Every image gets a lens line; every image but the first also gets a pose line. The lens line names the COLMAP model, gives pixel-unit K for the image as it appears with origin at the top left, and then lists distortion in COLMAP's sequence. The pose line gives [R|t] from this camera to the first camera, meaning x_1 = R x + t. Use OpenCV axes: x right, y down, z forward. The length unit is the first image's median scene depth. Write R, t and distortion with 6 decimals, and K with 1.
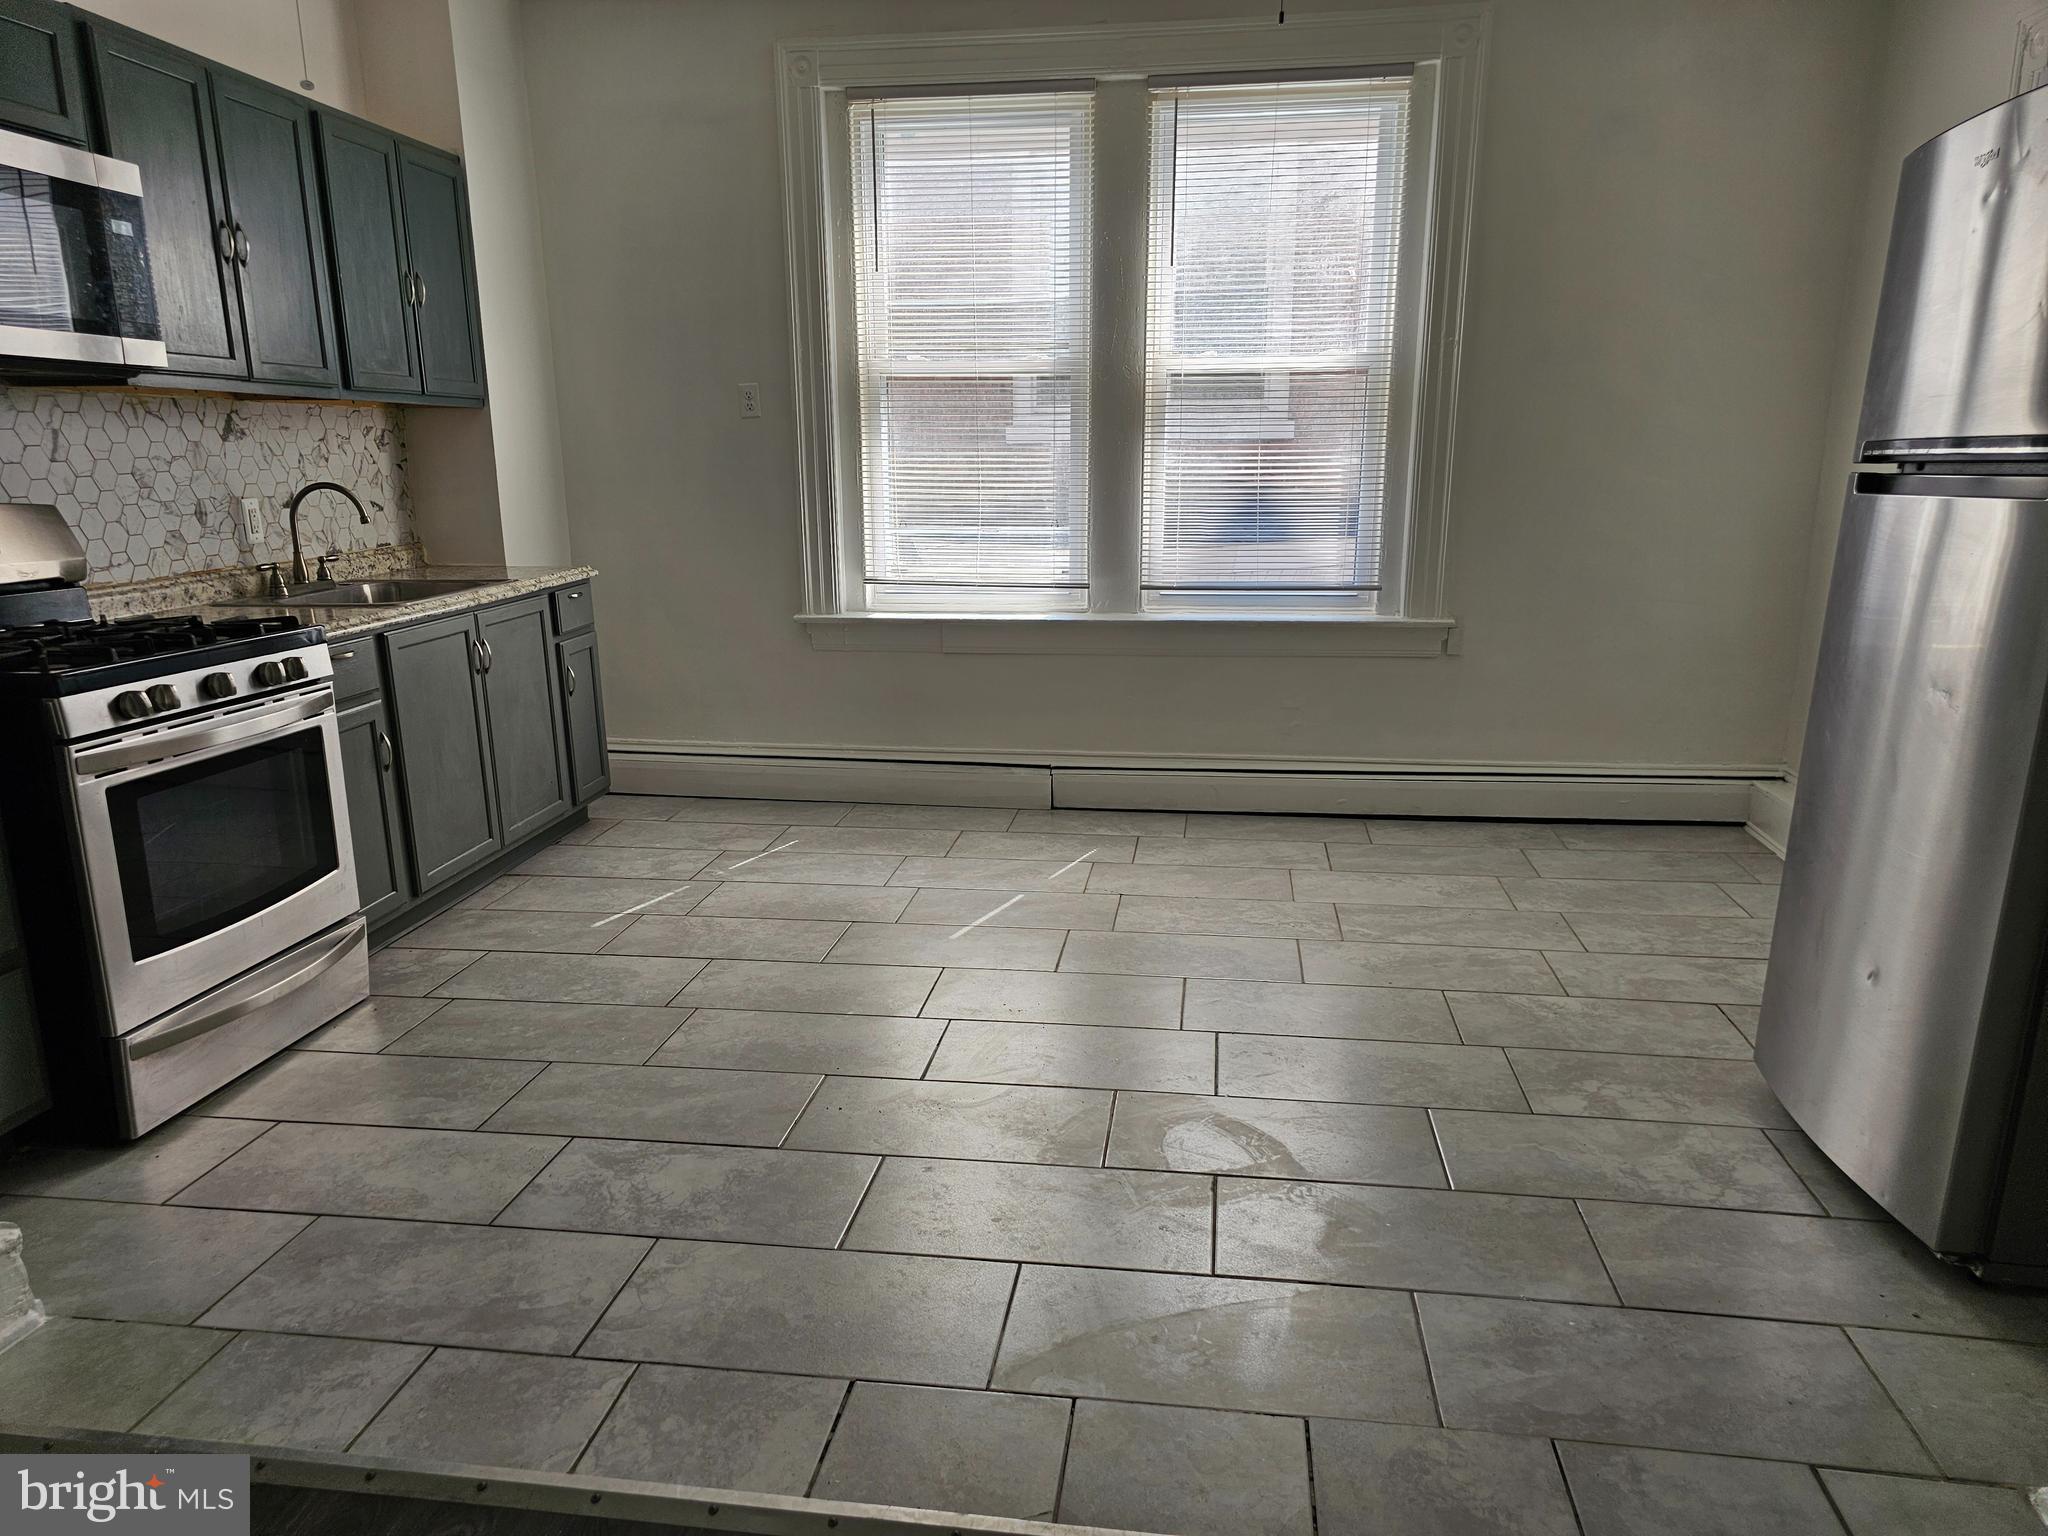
lens RADIAL K [[1362.5, 0, 1027.5], [0, 1362.5, 771.0], [0, 0, 1]] dist [0.056806, -0.044390]
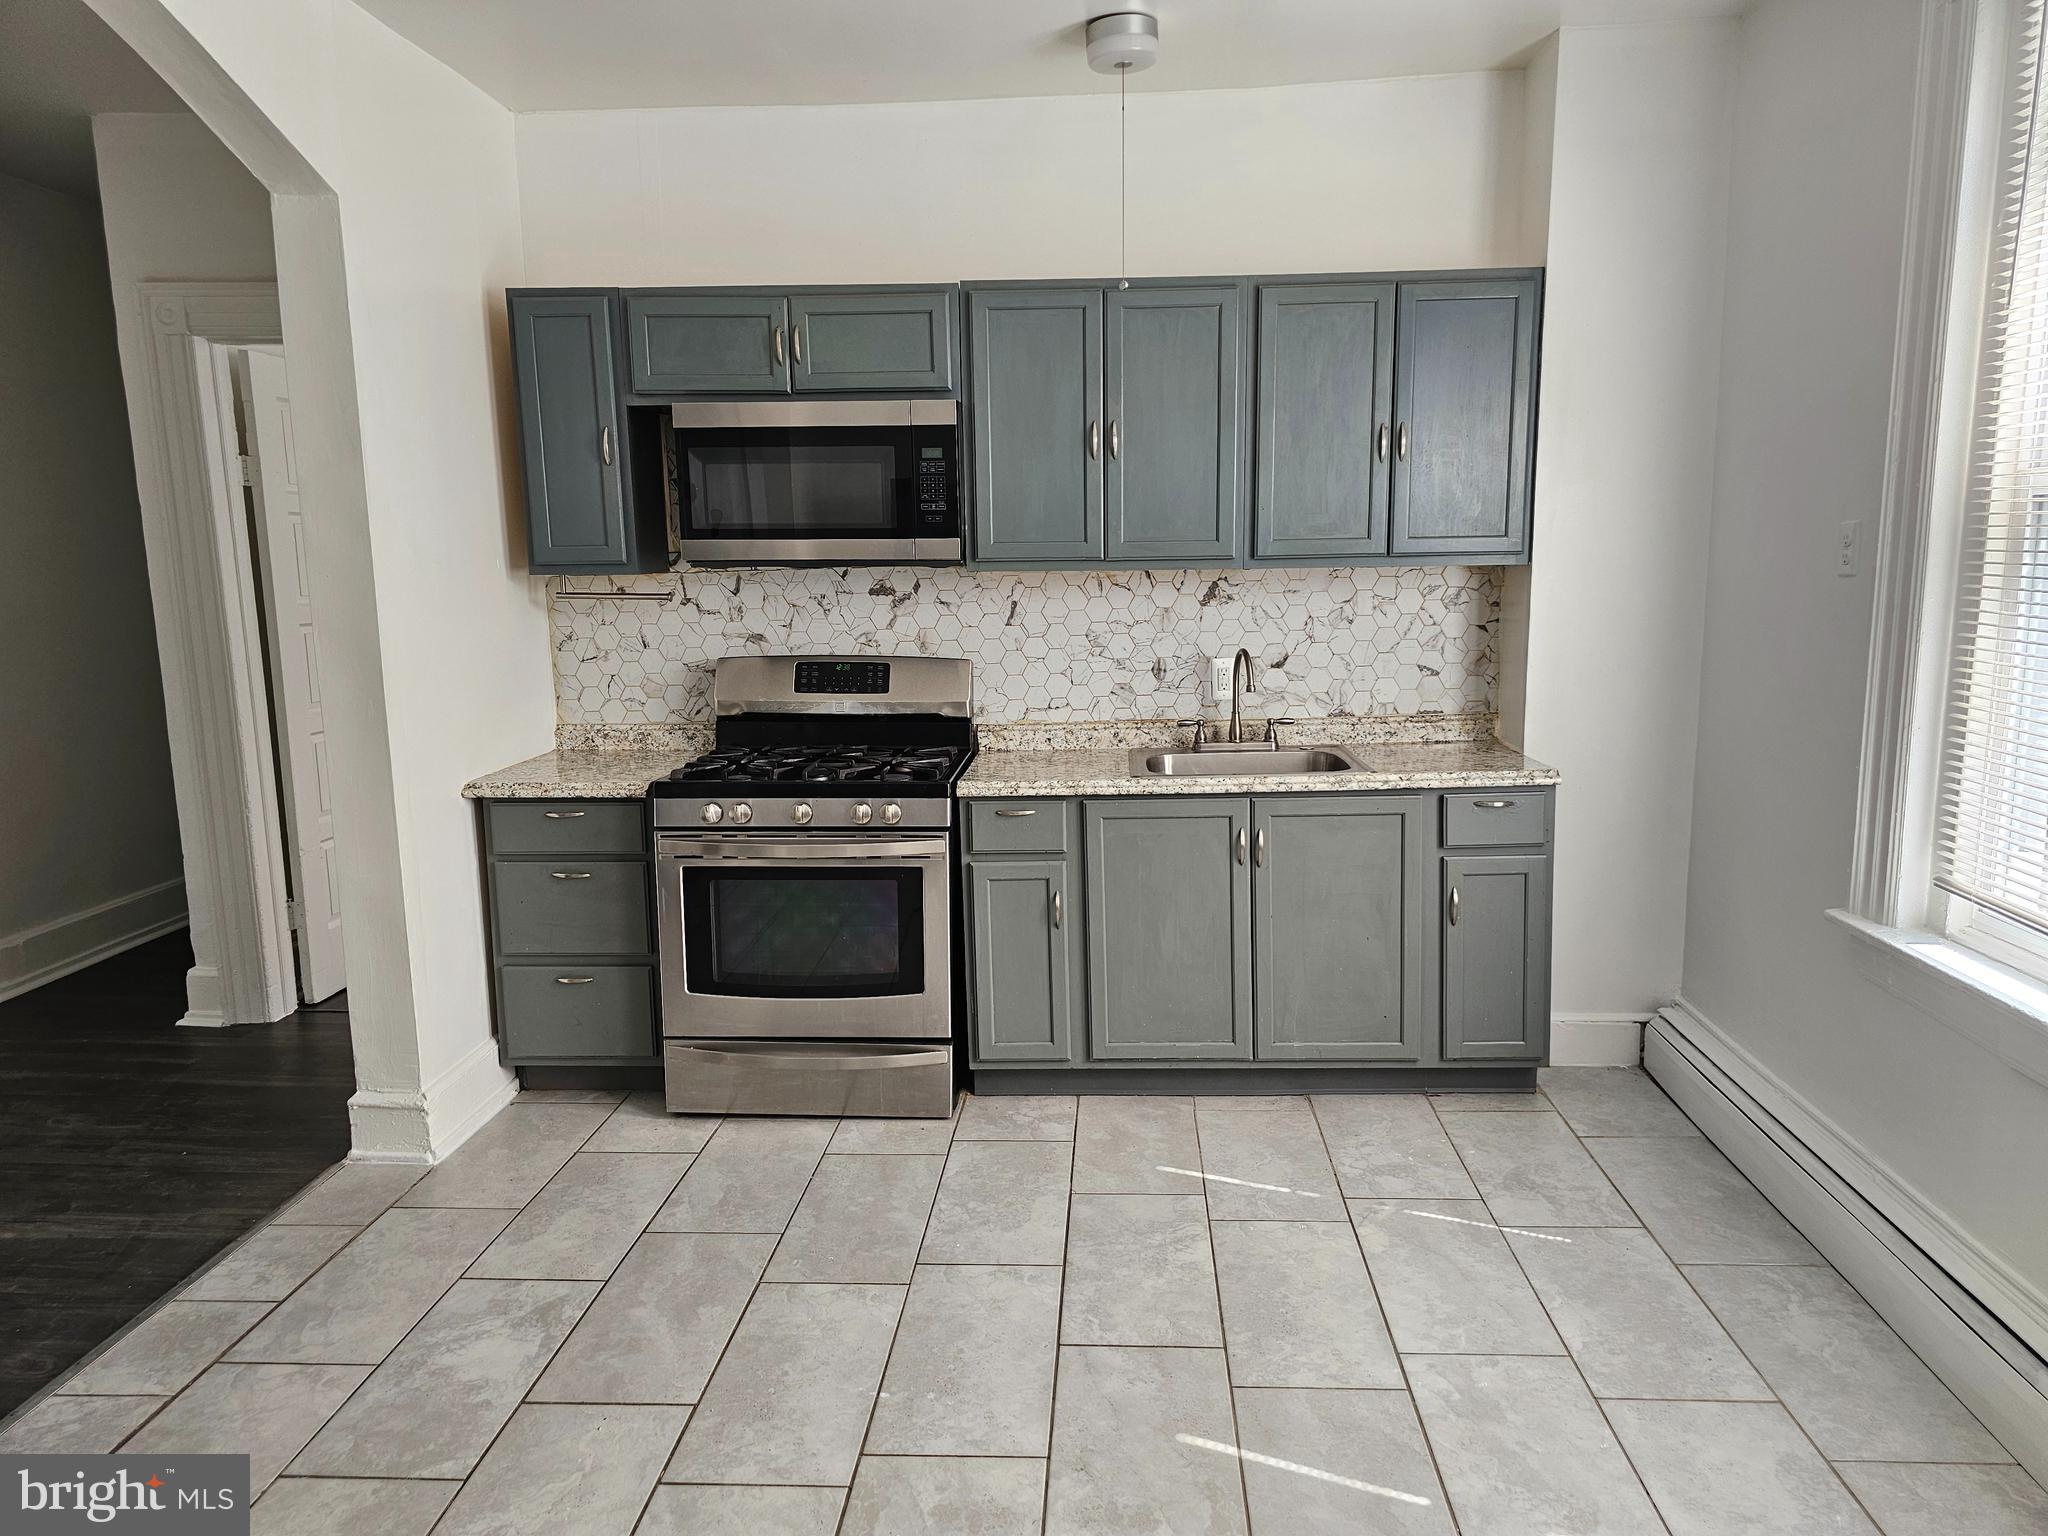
lens RADIAL K [[1360.6, 0, 1060.4], [0, 1360.6, 759.0], [0, 0, 1]] dist [0.063837, -0.059965]
pose [[0.086852, 0.154893, -0.984106, 0.481059], [-0.213619, 0.967757, 0.133467, -0.239879], [0.973049, 0.198631, 0.117140, 0.785050]]
